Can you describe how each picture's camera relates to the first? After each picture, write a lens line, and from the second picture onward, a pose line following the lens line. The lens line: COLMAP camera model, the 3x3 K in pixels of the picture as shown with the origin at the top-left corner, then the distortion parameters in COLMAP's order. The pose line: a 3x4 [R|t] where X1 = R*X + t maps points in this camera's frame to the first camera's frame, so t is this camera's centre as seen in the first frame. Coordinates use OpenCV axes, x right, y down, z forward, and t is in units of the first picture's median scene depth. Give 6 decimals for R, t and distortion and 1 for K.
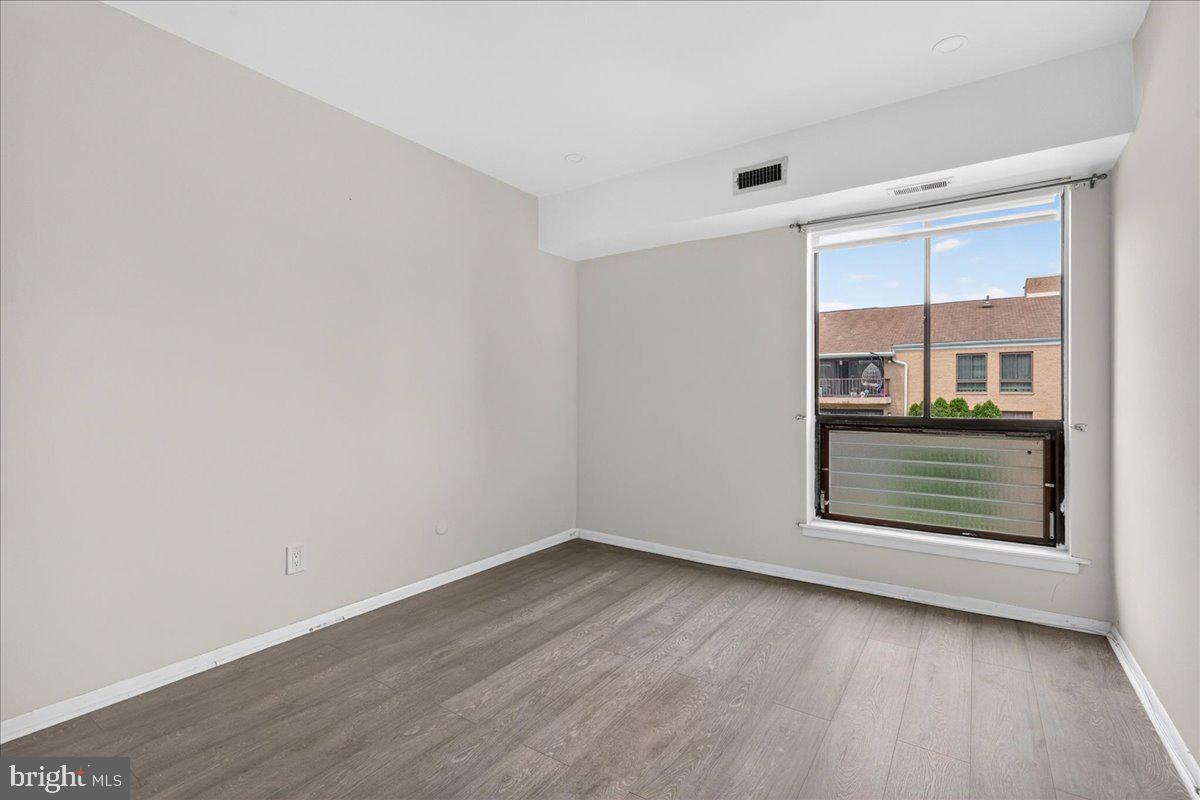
lens RADIAL K [[548.3, 0, 605.3], [0, 548.3, 410.9], [0, 0, 1]] dist [-0.003040, -0.000099]
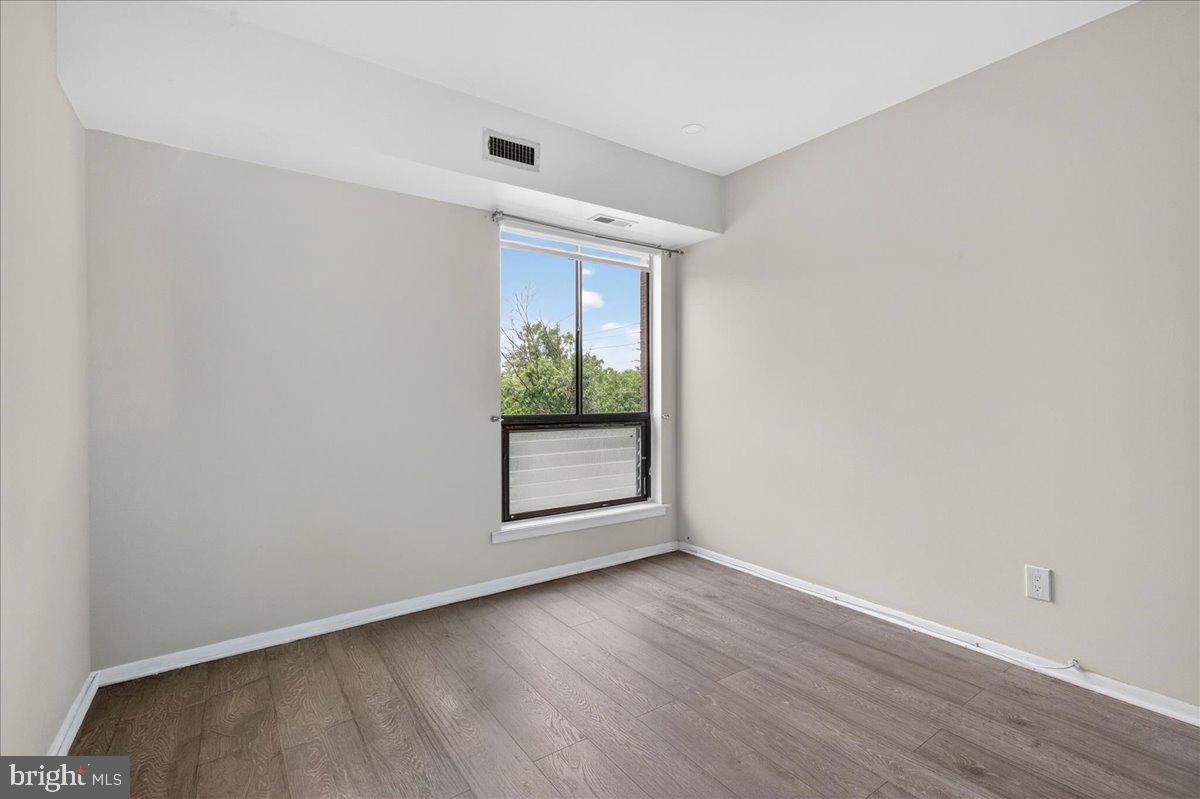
lens RADIAL K [[548.3, 0, 605.3], [0, 548.3, 410.4], [0, 0, 1]] dist [-0.003040, -0.000099]
pose [[0.346660, -0.030306, 0.937501, -0.536869], [0.028507, 0.999357, 0.021764, -0.021276], [-0.937558, 0.019180, 0.347301, 0.578322]]
